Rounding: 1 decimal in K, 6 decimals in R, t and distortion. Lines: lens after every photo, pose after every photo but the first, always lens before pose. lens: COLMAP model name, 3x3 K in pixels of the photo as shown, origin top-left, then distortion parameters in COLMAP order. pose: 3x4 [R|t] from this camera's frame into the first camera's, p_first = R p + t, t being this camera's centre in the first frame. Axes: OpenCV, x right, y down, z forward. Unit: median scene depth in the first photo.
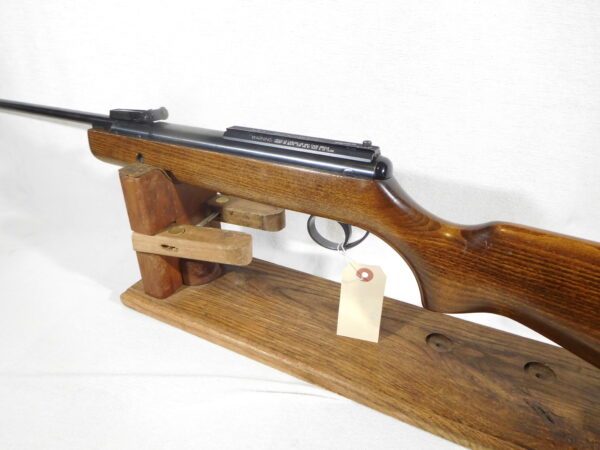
lens RADIAL K [[451.3, 0, 300.0], [0, 451.3, 225.0], [0, 0, 1]] dist [-0.006124, -0.002656]
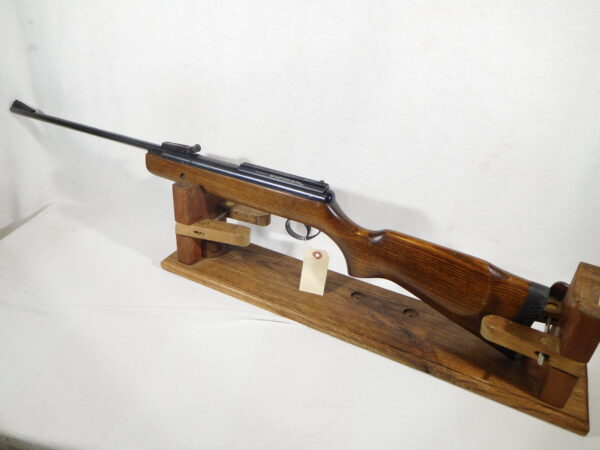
lens RADIAL K [[451.3, 0, 300.0], [0, 451.3, 225.0], [0, 0, 1]] dist [-0.006124, -0.002656]
pose [[0.995906, 0.053767, 0.072661, -0.050941], [-0.055778, 0.998107, 0.025926, -0.043168], [-0.071130, -0.029873, 0.997020, -0.670595]]
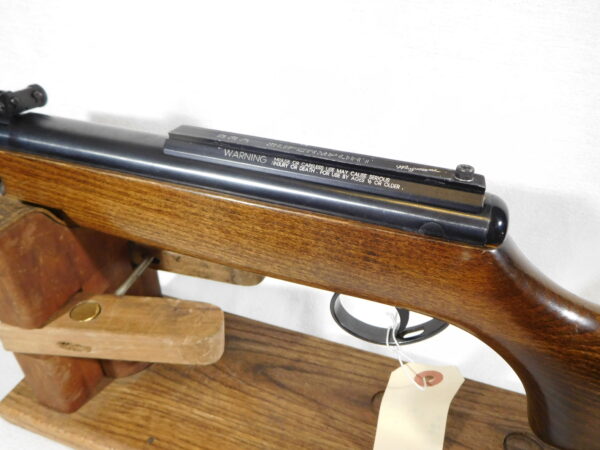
lens RADIAL K [[451.3, 0, 300.0], [0, 451.3, 225.0], [0, 0, 1]] dist [-0.006124, -0.002656]
pose [[0.982168, -0.062812, 0.177203, -0.110174], [0.042316, 0.992211, 0.117164, -0.158403], [-0.183182, -0.107576, 0.977175, 0.443713]]
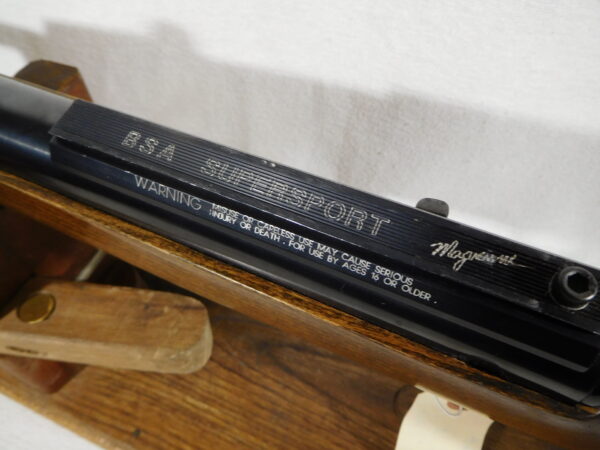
lens RADIAL K [[465.5, 0, 300.0], [0, 465.5, 225.0], [0, 0, 1]] dist [0.015169, 0.001674]
pose [[0.995545, -0.079320, 0.050968, -0.028812], [0.053363, 0.919698, 0.388983, -0.248485], [-0.077730, -0.384530, 0.919834, 0.620187]]
